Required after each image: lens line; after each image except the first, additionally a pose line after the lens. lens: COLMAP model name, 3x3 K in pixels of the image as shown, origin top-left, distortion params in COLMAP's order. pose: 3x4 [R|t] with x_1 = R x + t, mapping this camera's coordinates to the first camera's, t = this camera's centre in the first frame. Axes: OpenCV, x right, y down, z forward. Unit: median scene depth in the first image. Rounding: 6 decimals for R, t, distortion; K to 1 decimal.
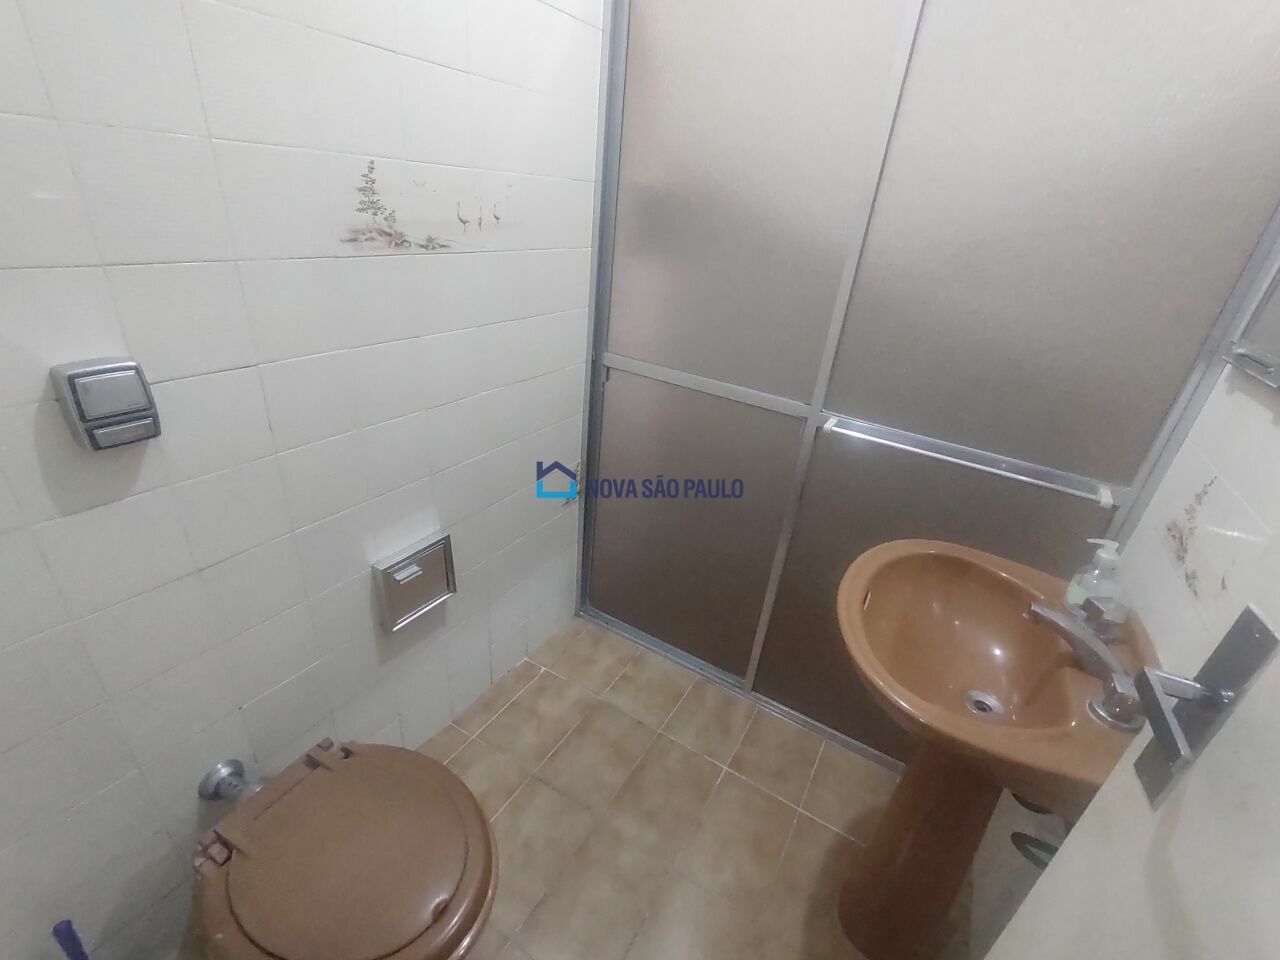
lens RADIAL K [[577.7, 0, 644.3], [0, 577.7, 474.8], [0, 0, 1]] dist [0.003625, 0.000686]
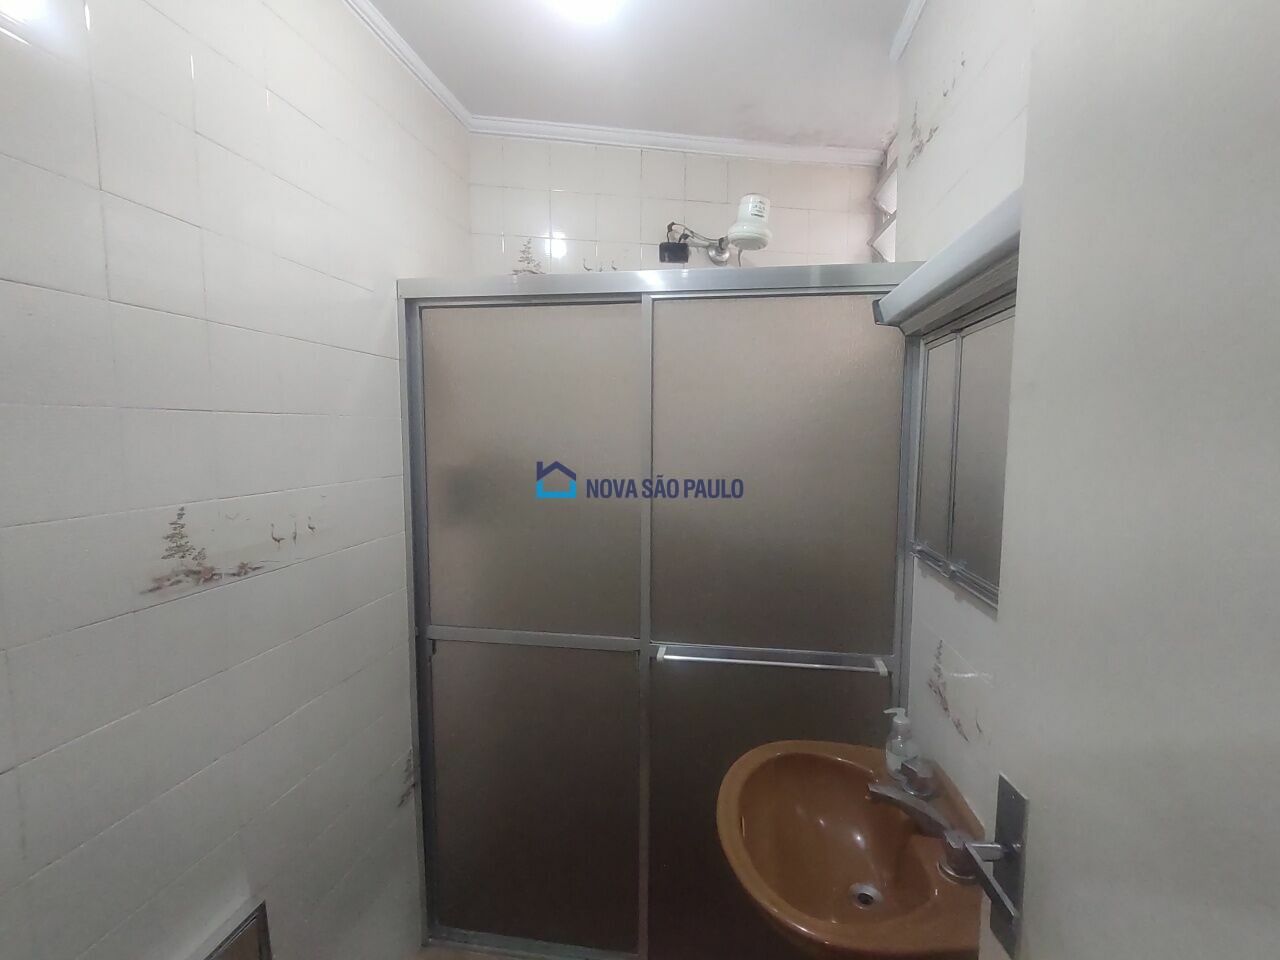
lens RADIAL K [[577.7, 0, 643.0], [0, 577.7, 484.2], [0, 0, 1]] dist [0.003625, 0.000686]
pose [[0.926091, -0.127434, 0.355128, -0.082620], [0.241019, 0.923971, -0.296963, -0.090654], [-0.290285, 0.360607, 0.886396, -0.113204]]
